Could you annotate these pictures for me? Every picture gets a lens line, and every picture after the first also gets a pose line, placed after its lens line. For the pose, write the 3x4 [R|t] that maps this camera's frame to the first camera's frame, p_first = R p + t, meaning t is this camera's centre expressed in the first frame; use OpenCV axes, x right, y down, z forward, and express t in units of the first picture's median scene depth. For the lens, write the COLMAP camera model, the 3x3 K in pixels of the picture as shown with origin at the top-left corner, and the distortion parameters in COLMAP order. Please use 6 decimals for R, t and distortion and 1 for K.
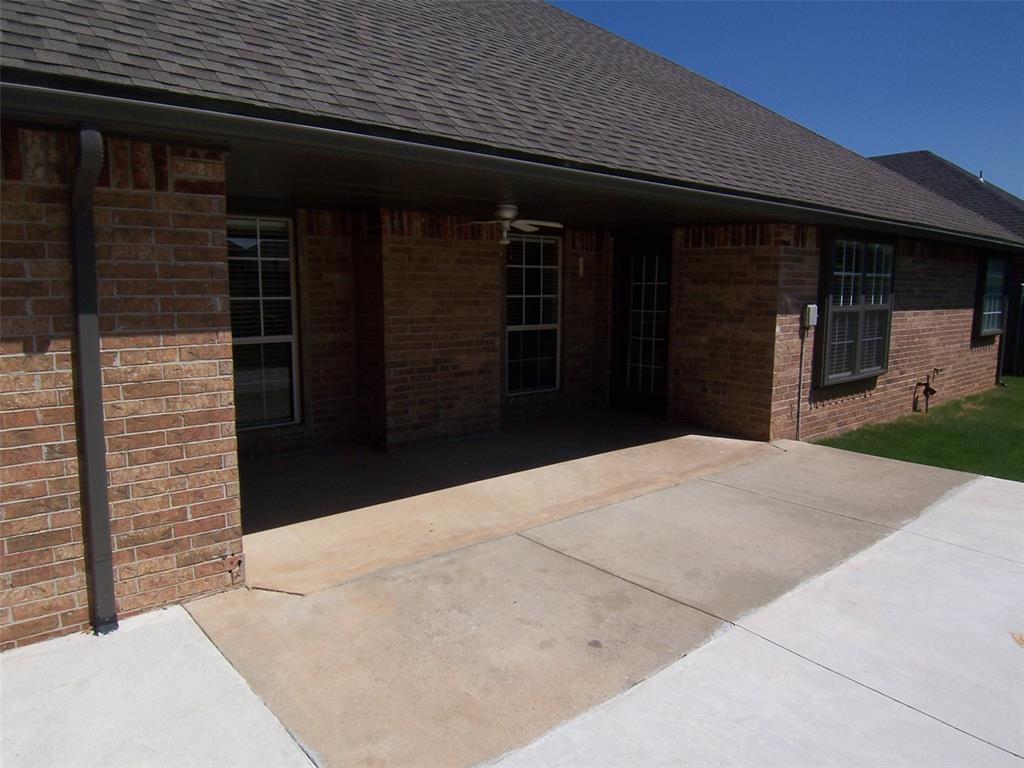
lens RADIAL K [[691.8, 0, 508.1], [0, 691.8, 389.4], [0, 0, 1]] dist [-0.008308, -0.039017]
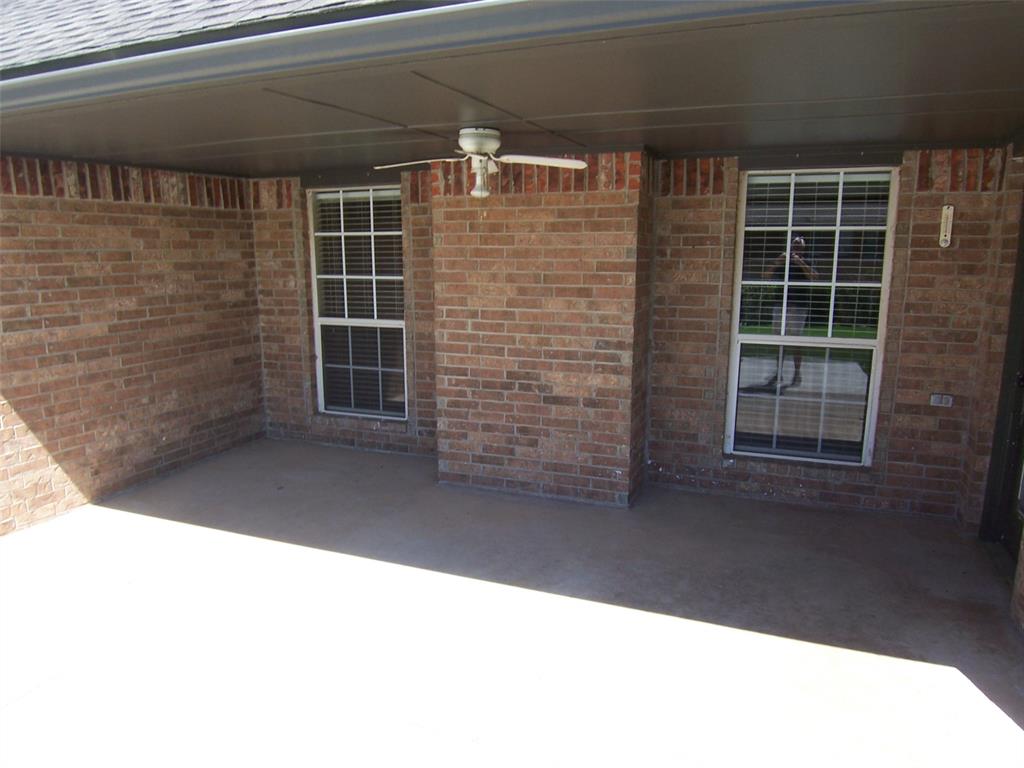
lens RADIAL K [[691.8, 0, 508.1], [0, 691.8, 389.4], [0, 0, 1]] dist [-0.008308, -0.039017]
pose [[0.469330, 0.165155, -0.867441, 0.498768], [-0.127323, 0.984745, 0.118601, -0.108810], [0.873795, 0.054782, 0.483198, 0.670120]]
